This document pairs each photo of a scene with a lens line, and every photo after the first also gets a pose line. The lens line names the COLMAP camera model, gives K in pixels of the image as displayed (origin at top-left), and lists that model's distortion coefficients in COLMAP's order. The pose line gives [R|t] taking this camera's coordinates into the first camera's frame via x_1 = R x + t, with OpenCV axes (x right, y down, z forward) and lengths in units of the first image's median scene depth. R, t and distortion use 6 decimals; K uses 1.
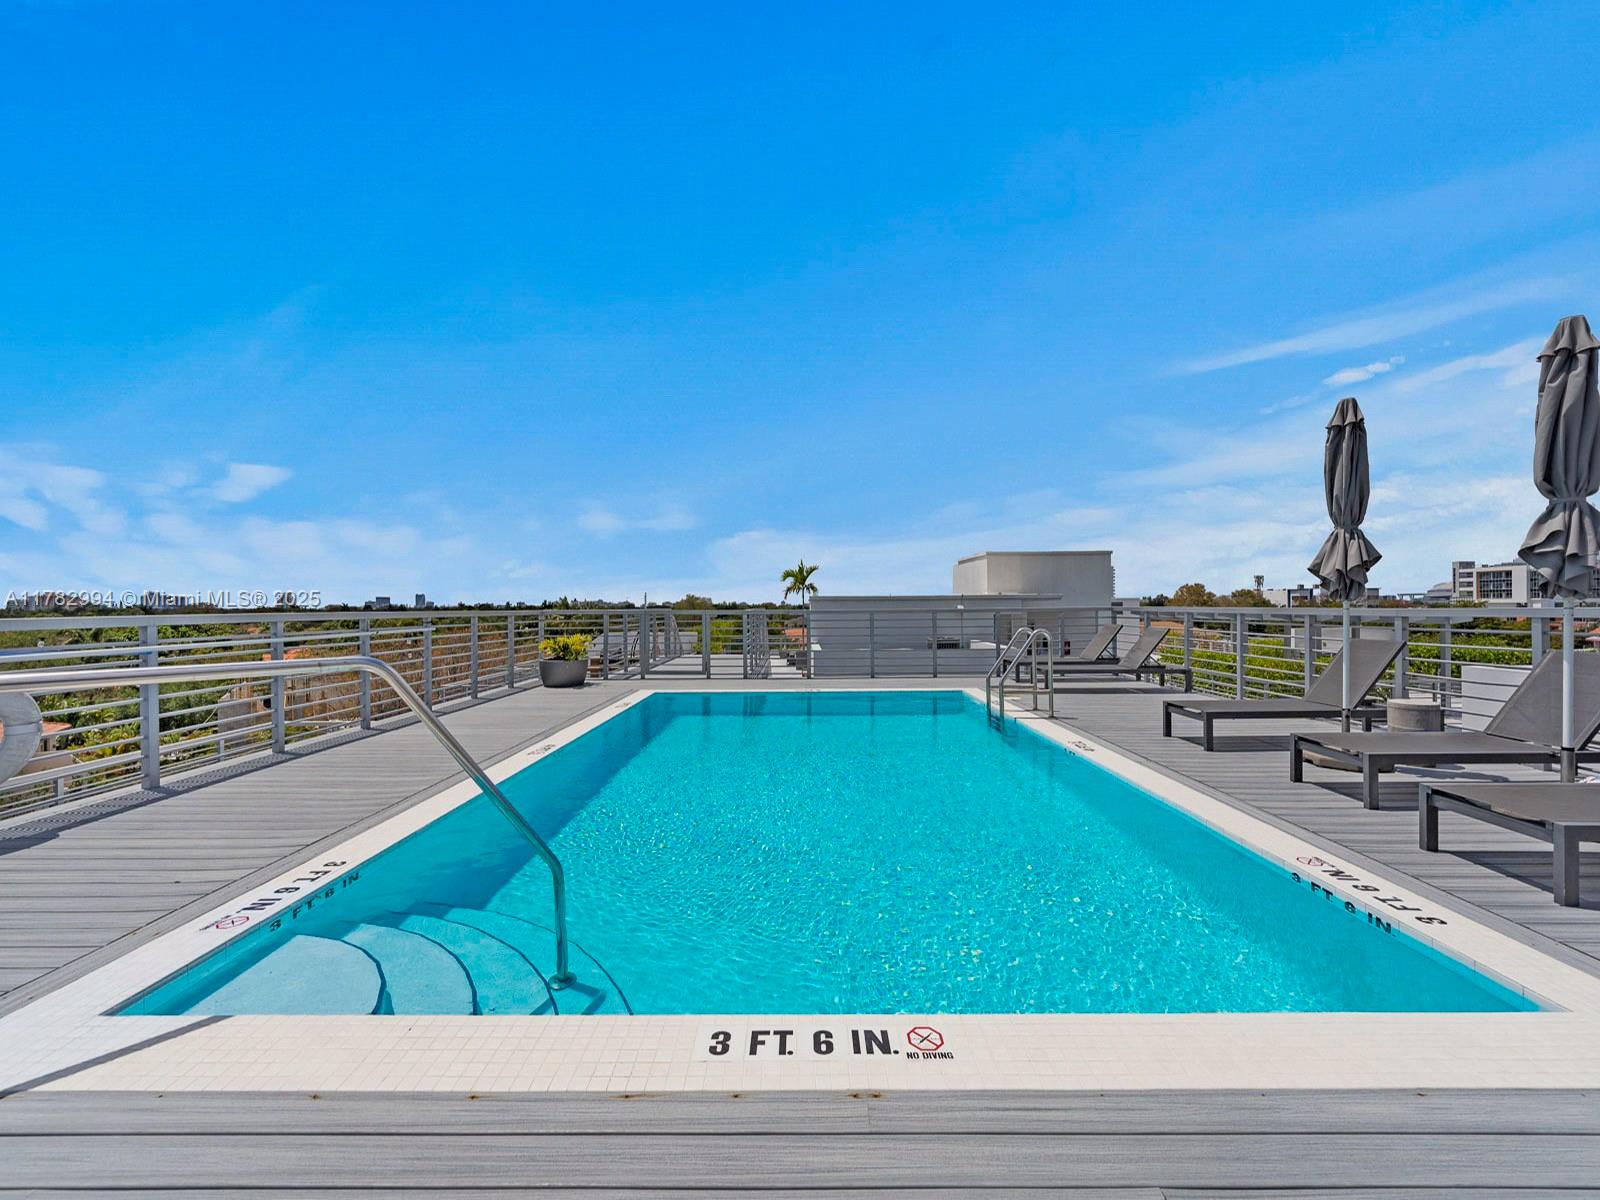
lens RADIAL K [[646.2, 0, 797.5], [0, 646.2, 609.6], [0, 0, 1]] dist [0.000461, 0.000017]
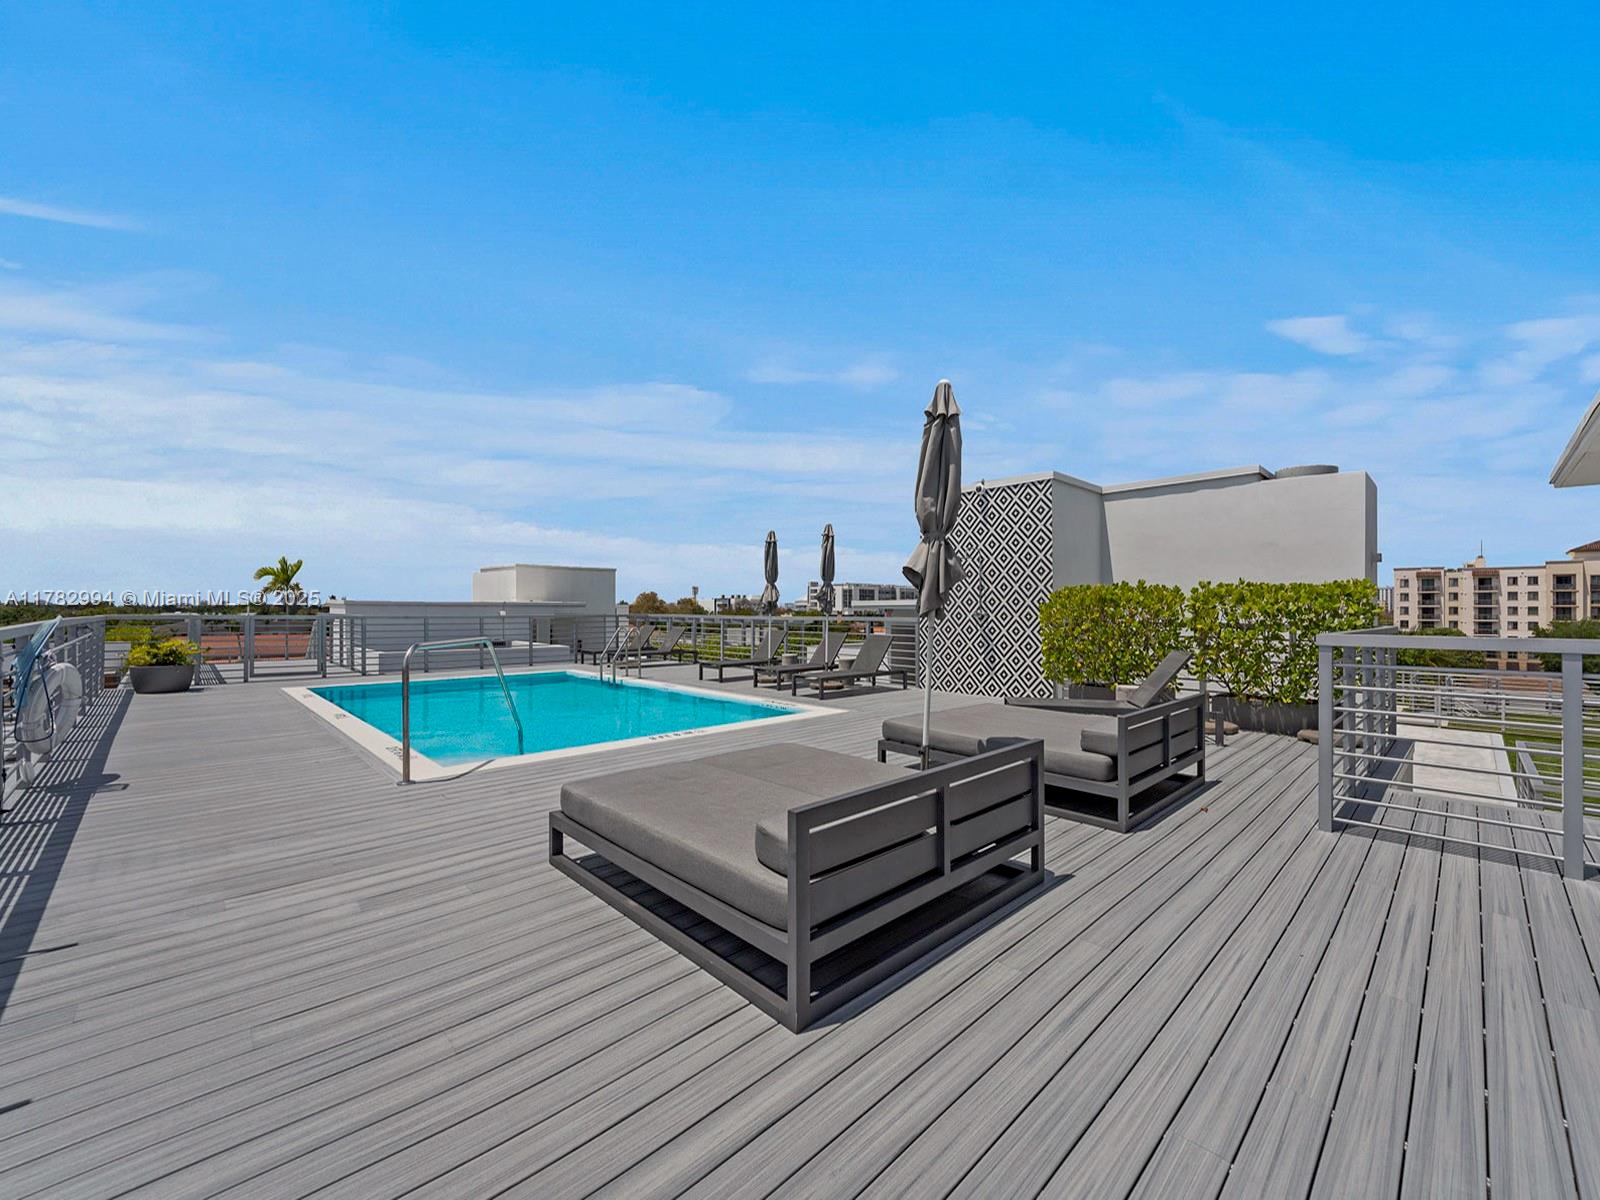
lens RADIAL K [[646.2, 0, 797.5], [0, 646.2, 609.6], [0, 0, 1]] dist [0.000461, 0.000017]
pose [[0.715853, 0.009596, 0.698185, -0.344037], [-0.005412, 0.999952, -0.008195, -0.004176], [-0.698230, 0.002088, 0.715871, -0.359176]]
